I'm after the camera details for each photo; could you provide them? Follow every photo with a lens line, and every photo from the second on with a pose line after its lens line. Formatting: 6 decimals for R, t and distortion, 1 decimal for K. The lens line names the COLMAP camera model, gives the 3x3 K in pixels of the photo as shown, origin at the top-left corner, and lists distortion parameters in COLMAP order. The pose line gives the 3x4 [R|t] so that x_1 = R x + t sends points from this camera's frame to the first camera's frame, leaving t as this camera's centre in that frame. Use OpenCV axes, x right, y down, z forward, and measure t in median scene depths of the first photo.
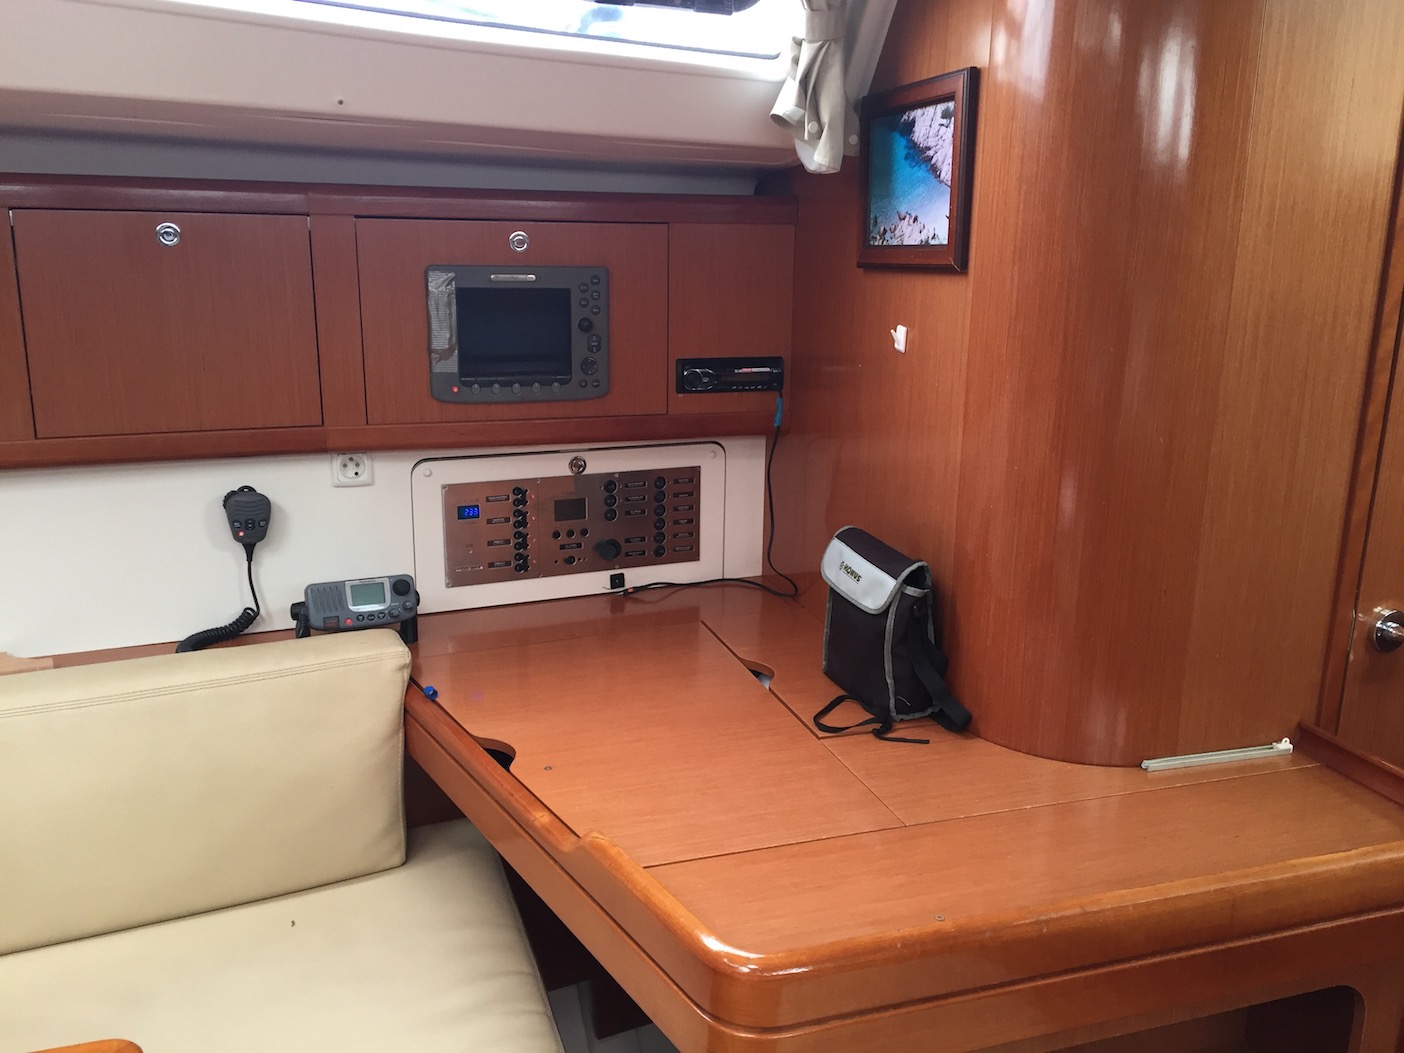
lens RADIAL K [[1179.7, 0, 702.0], [0, 1179.7, 526.5], [0, 0, 1]] dist [0.098491, -0.099535]
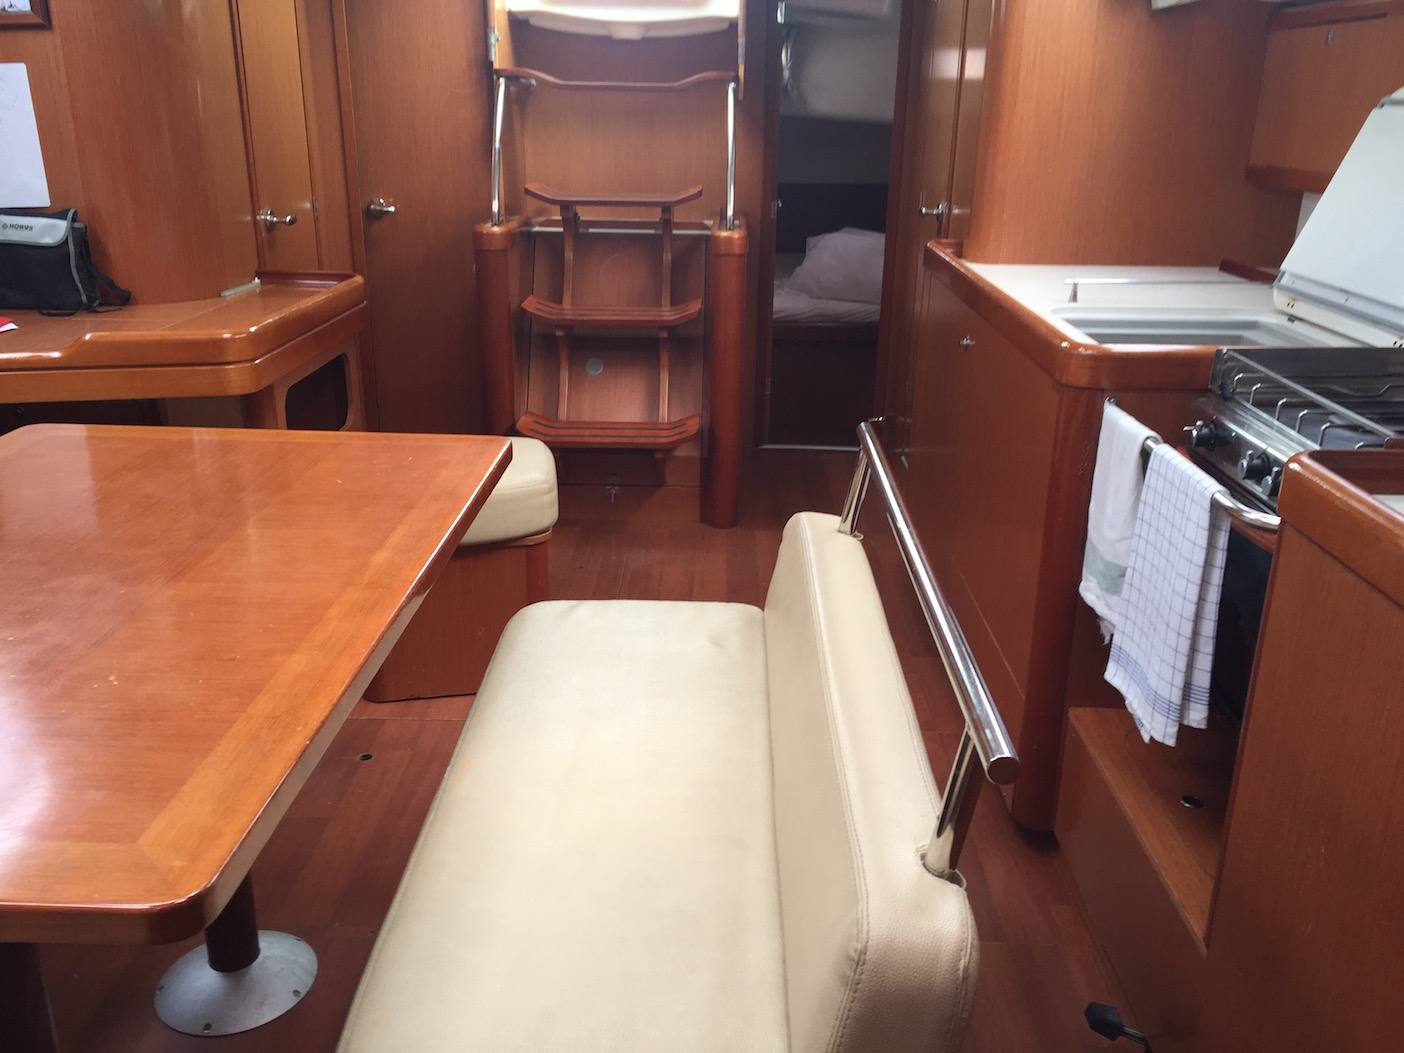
lens RADIAL K [[1179.7, 0, 702.0], [0, 1179.7, 526.5], [0, 0, 1]] dist [0.098491, -0.099535]
pose [[0.338867, -0.327365, 0.882044, -1.179569], [0.222145, 0.938845, 0.263102, 0.202887], [-0.914232, 0.106785, 0.390866, -0.445209]]
